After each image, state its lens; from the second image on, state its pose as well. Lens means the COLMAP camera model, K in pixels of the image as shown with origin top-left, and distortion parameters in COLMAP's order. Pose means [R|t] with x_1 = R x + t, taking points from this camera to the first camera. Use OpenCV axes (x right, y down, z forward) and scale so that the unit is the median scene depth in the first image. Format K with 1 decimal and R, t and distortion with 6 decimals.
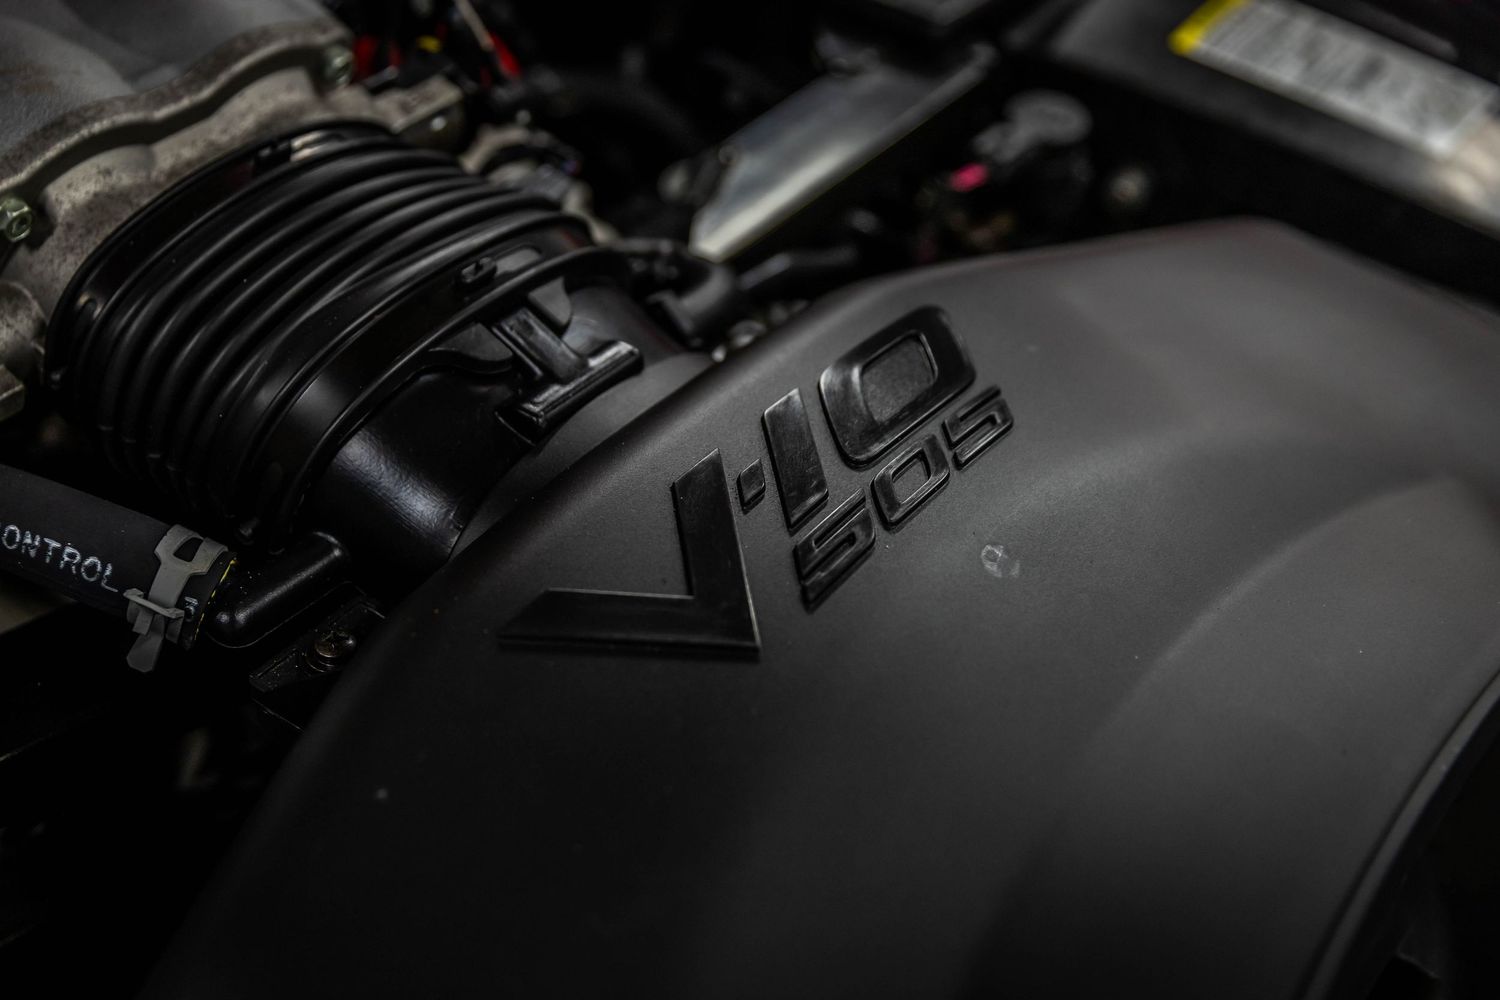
lens RADIAL K [[1883.0, 0, 750.0], [0, 1883.0, 500.0], [0, 0, 1]] dist [0.017398, 0.030679]
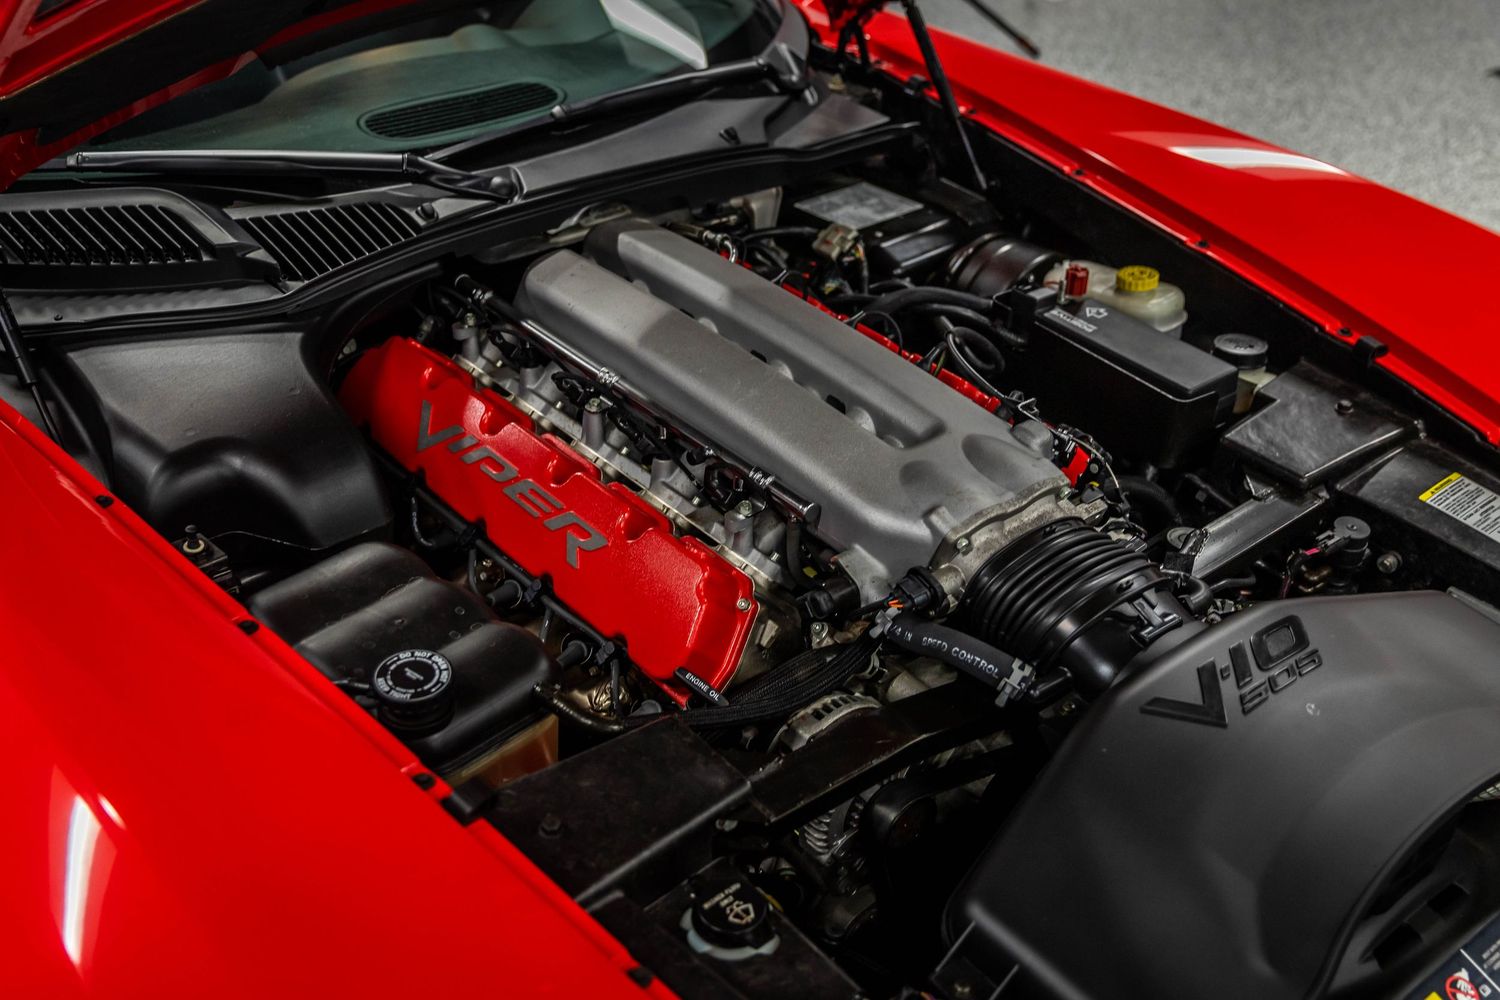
lens RADIAL K [[1402.3, 0, 750.0], [0, 1402.3, 500.0], [0, 0, 1]] dist [-0.002608, -0.009730]
pose [[0.960865, 0.108875, -0.254726, -0.167547], [-0.138150, 0.985354, -0.099961, 0.044463], [0.240112, 0.131239, 0.961833, -1.197297]]
